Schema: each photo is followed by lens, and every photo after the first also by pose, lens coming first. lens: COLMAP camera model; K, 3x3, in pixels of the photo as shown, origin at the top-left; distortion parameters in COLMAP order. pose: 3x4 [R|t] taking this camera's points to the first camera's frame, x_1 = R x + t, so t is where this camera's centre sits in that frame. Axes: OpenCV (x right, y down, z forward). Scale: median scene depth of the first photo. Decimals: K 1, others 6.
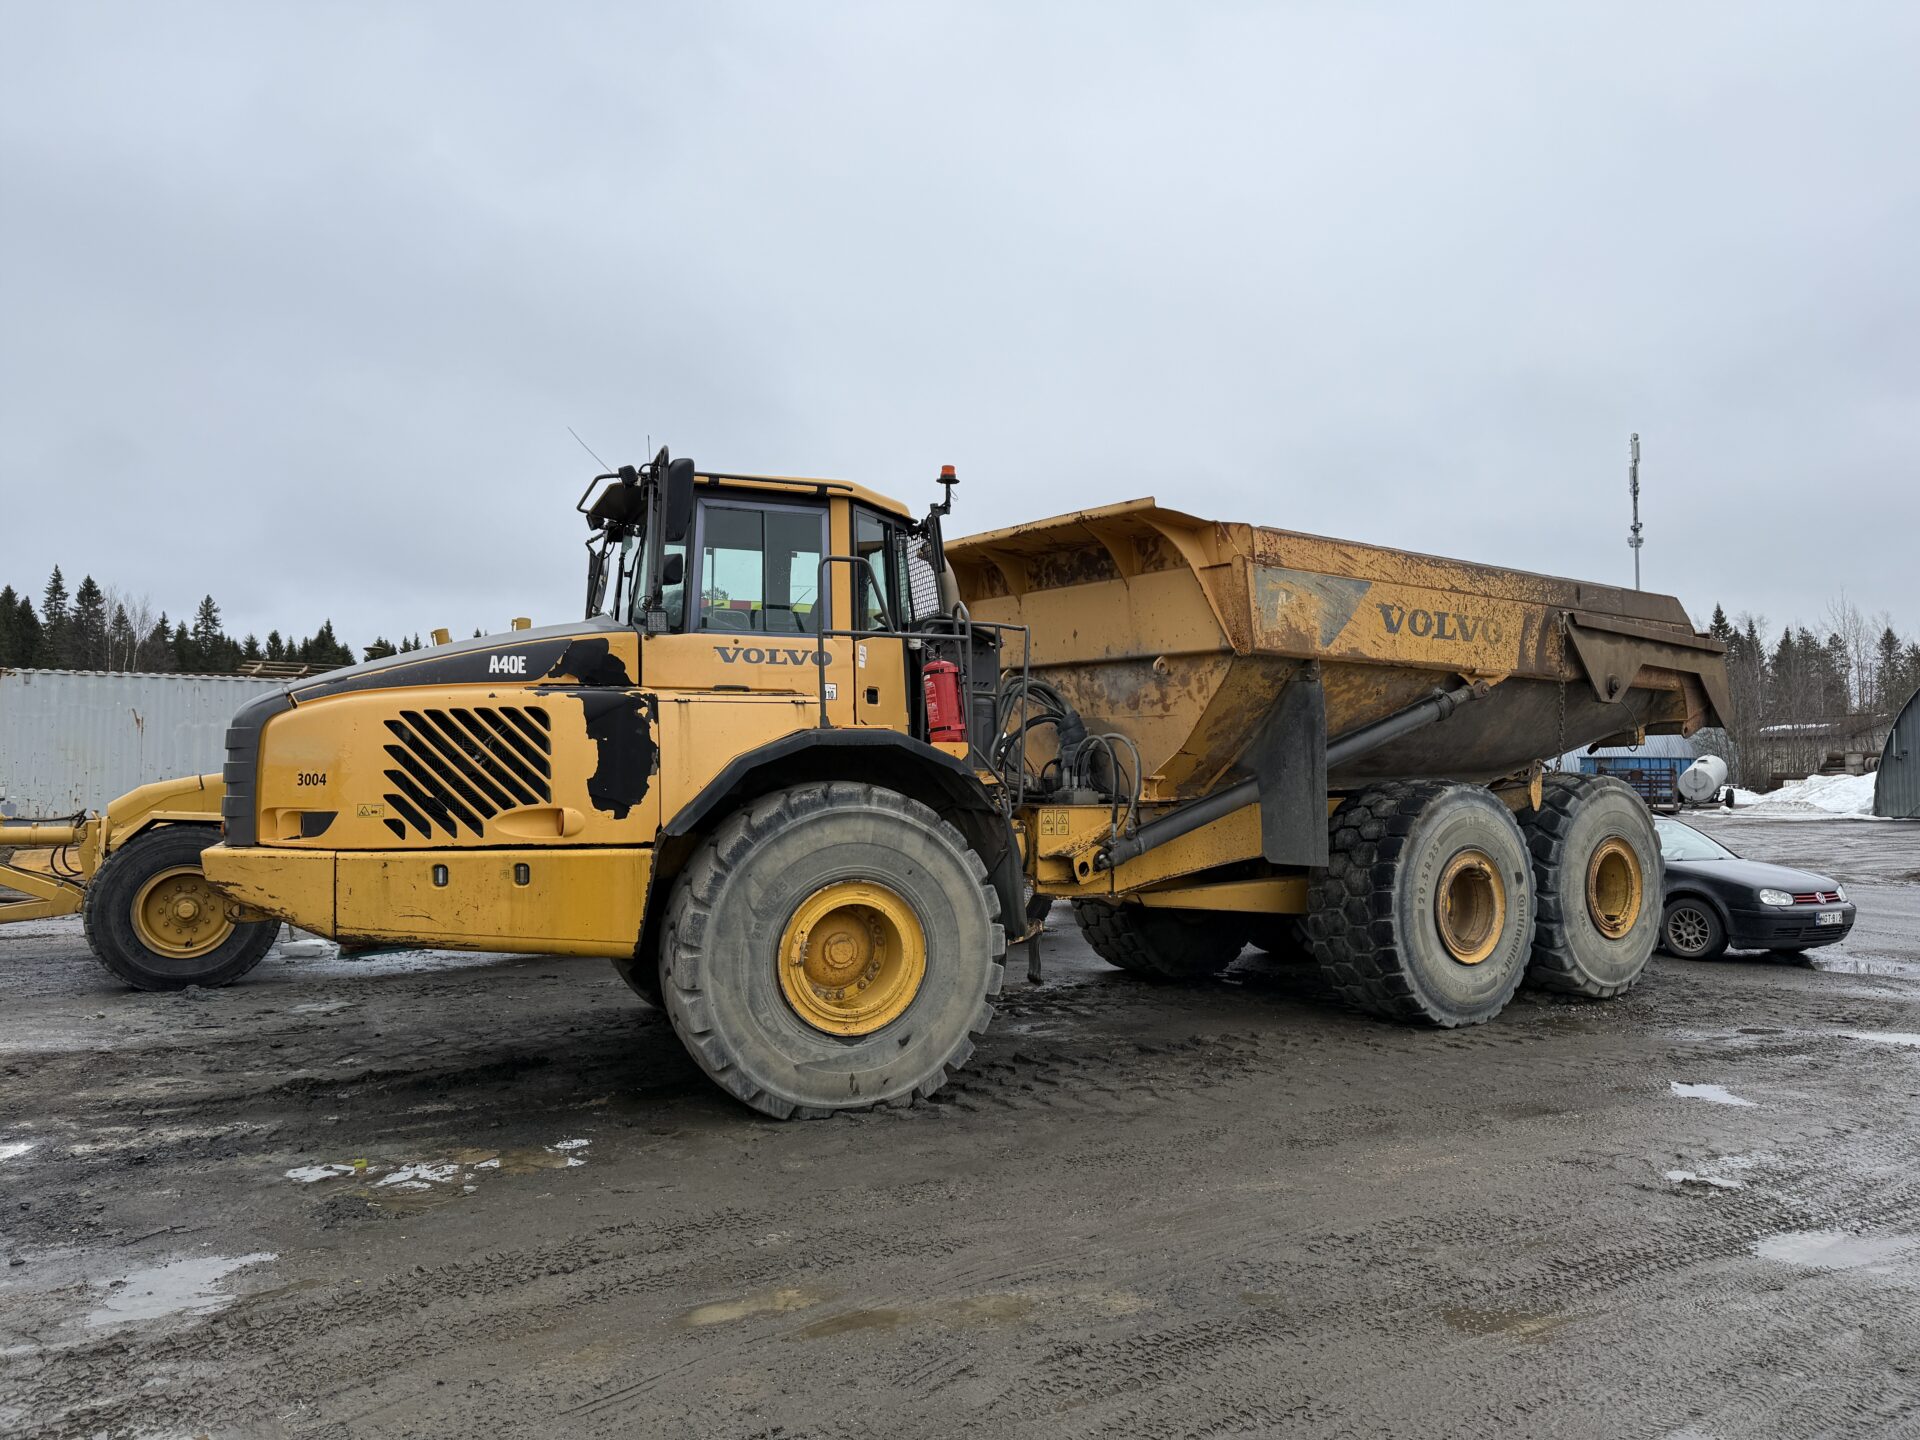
lens RADIAL K [[1338.1, 0, 968.8], [0, 1338.1, 725.3], [0, 0, 1]] dist [0.136558, -0.213620]
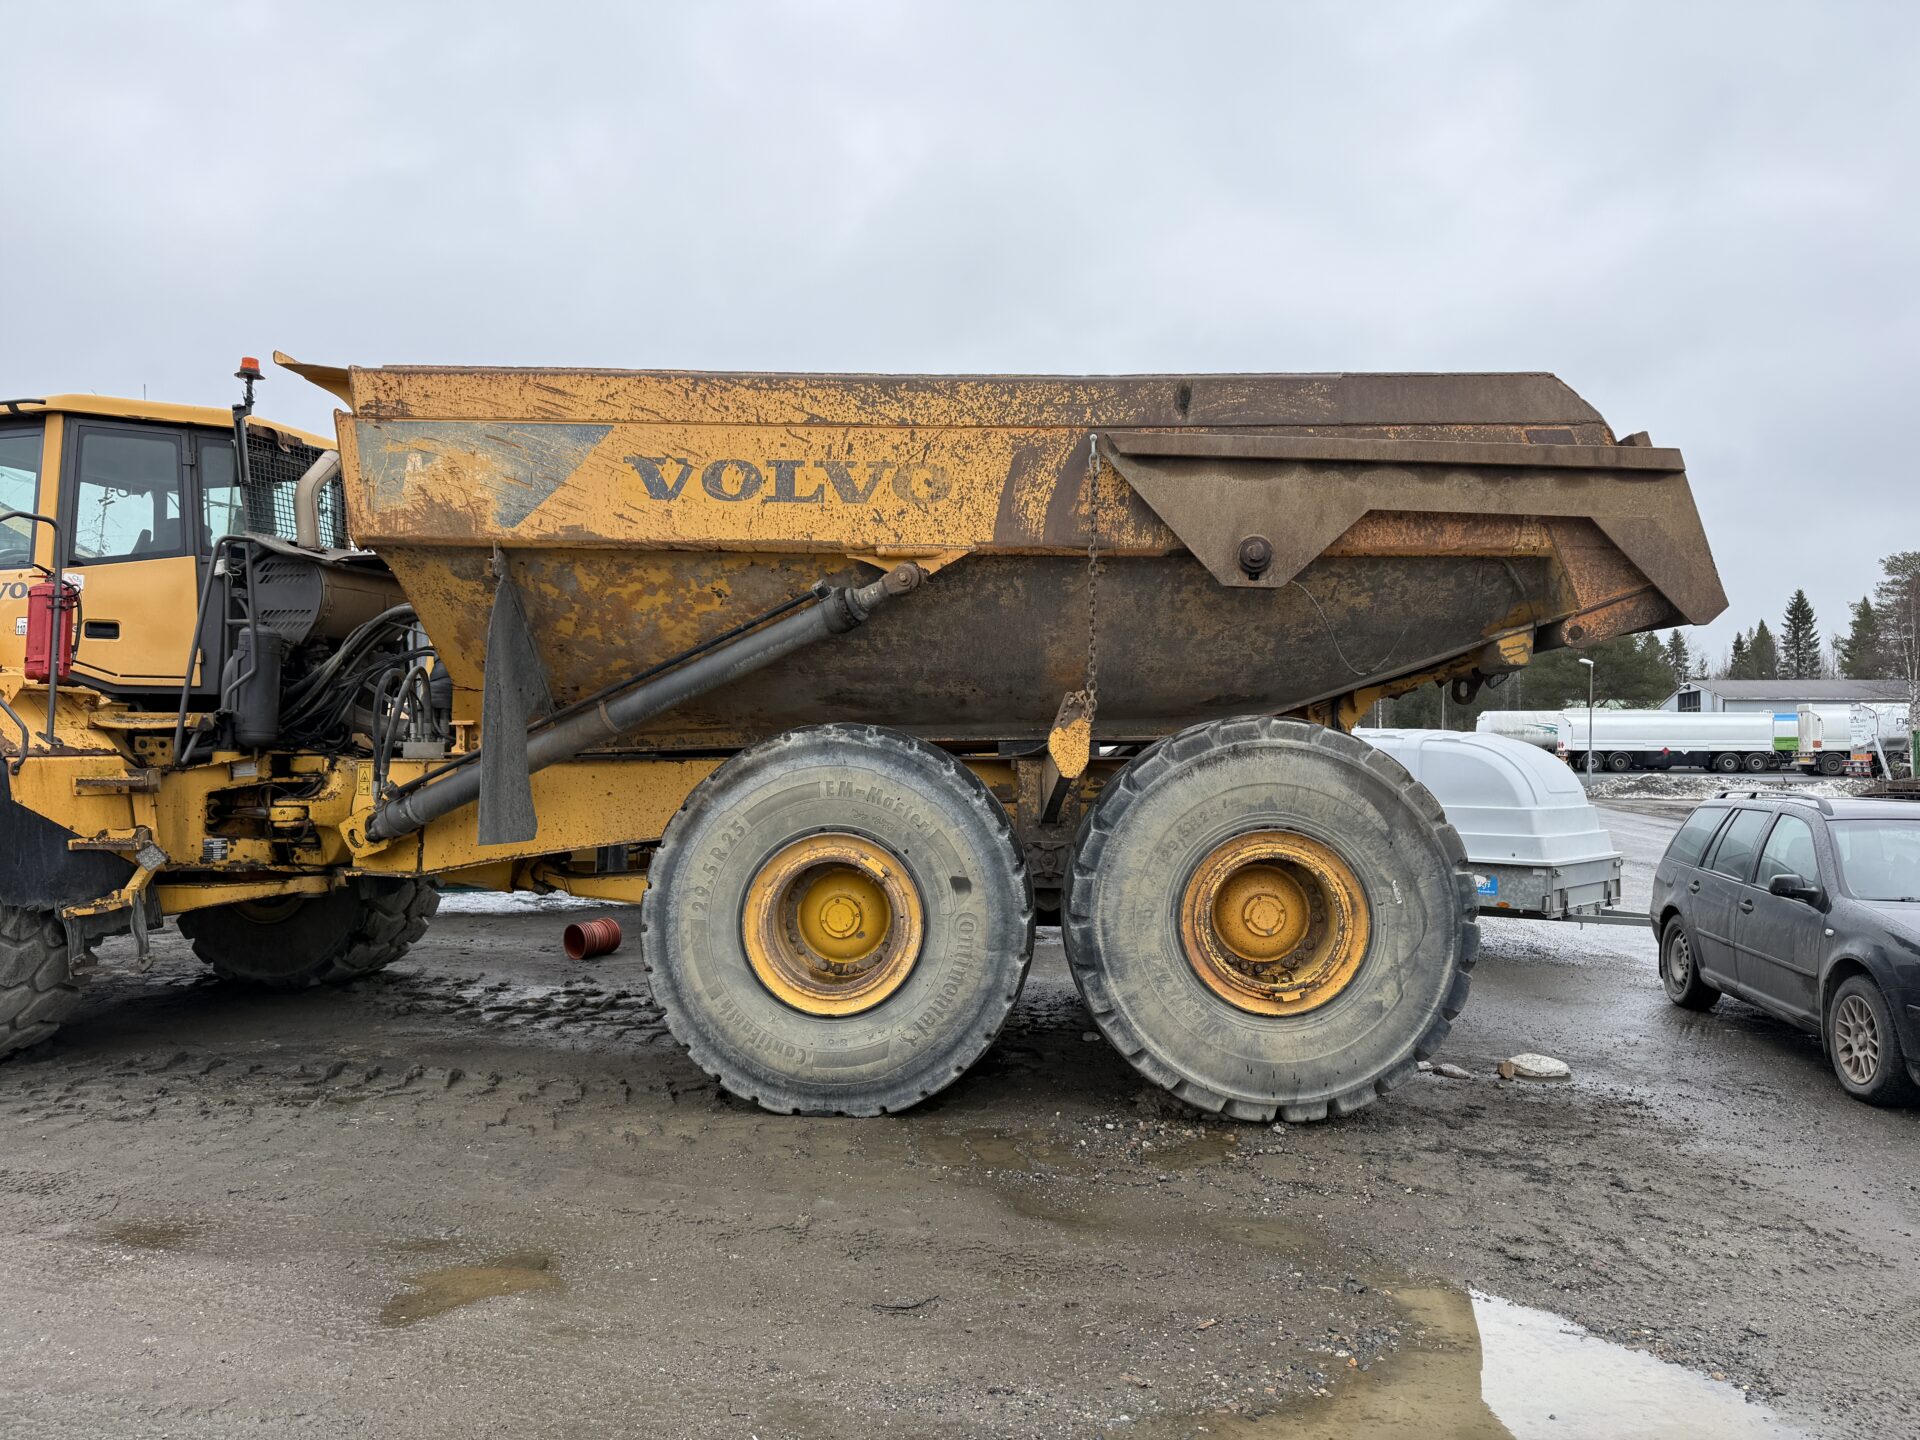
lens RADIAL K [[1334.6, 0, 967.9], [0, 1334.6, 735.8], [0, 0, 1]] dist [0.149273, -0.194095]
pose [[0.773139, -0.006395, -0.634205, 0.821710], [0.013893, 0.999880, 0.006855, 0.043291], [0.634085, -0.014111, 0.773135, 0.568450]]
